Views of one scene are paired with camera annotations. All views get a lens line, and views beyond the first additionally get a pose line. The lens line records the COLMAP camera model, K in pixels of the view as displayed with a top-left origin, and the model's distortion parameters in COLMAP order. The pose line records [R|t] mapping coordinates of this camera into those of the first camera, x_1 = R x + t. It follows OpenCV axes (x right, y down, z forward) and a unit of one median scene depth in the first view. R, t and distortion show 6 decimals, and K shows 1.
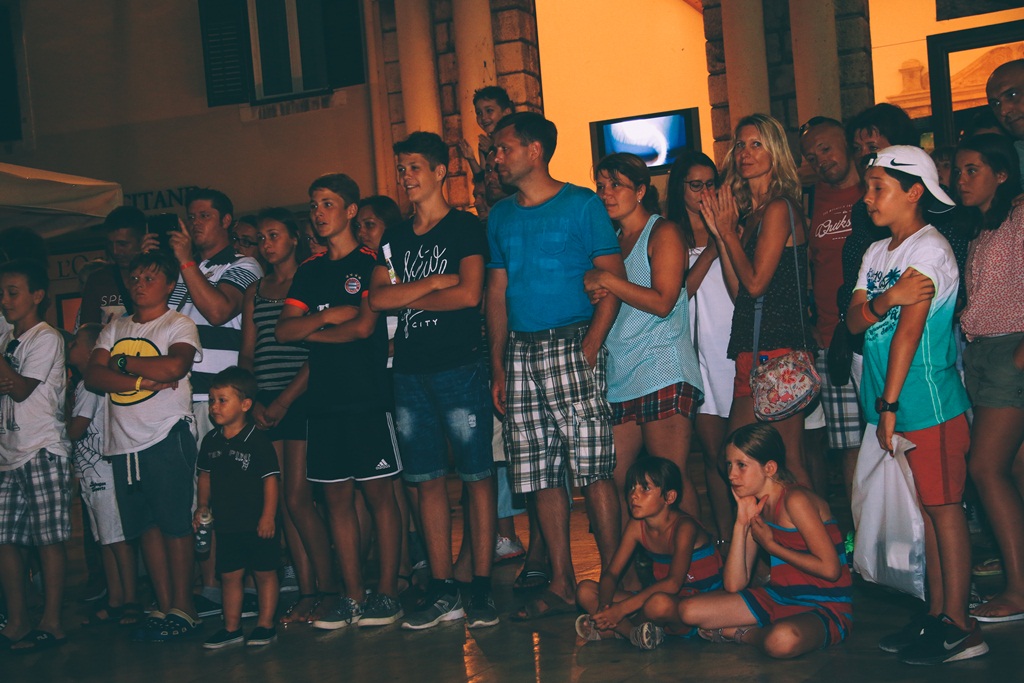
lens RADIAL K [[1615.1, 0, 511.5], [0, 1615.1, 341.7], [0, 0, 1]] dist [0.087853, 0.000000]
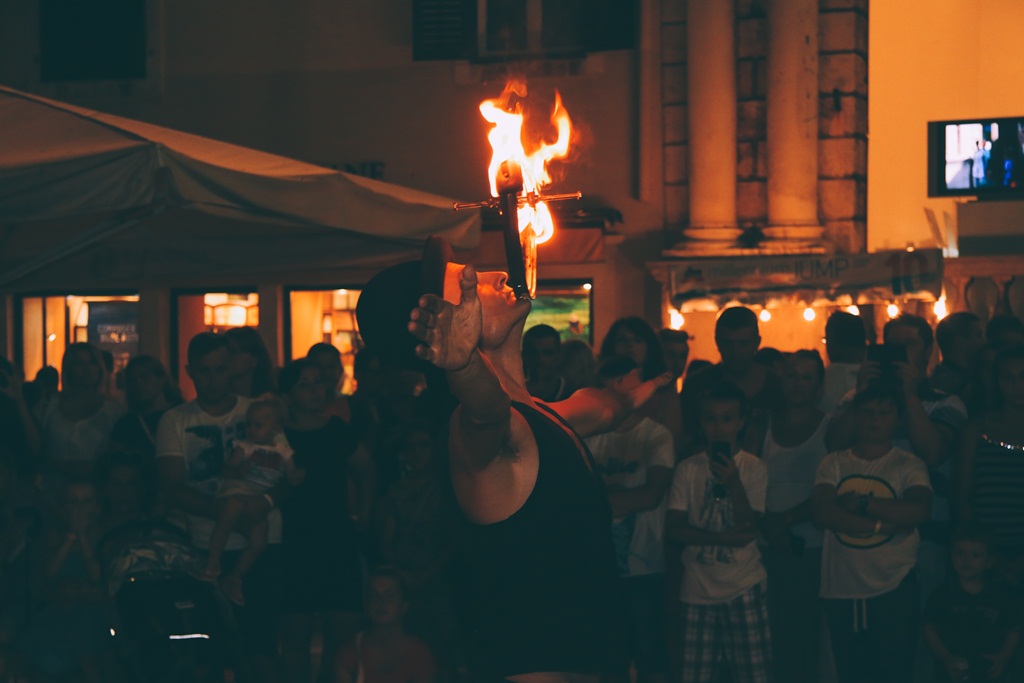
lens RADIAL K [[2444.5, 0, 512.9], [0, 2444.5, 341.0], [0, 0, 1]] dist [0.406887, 0.000000]
pose [[0.996700, 0.074987, 0.031082, -0.178499], [-0.075208, 0.997150, 0.005987, -0.026922], [-0.030545, -0.008305, 0.999499, -0.154105]]
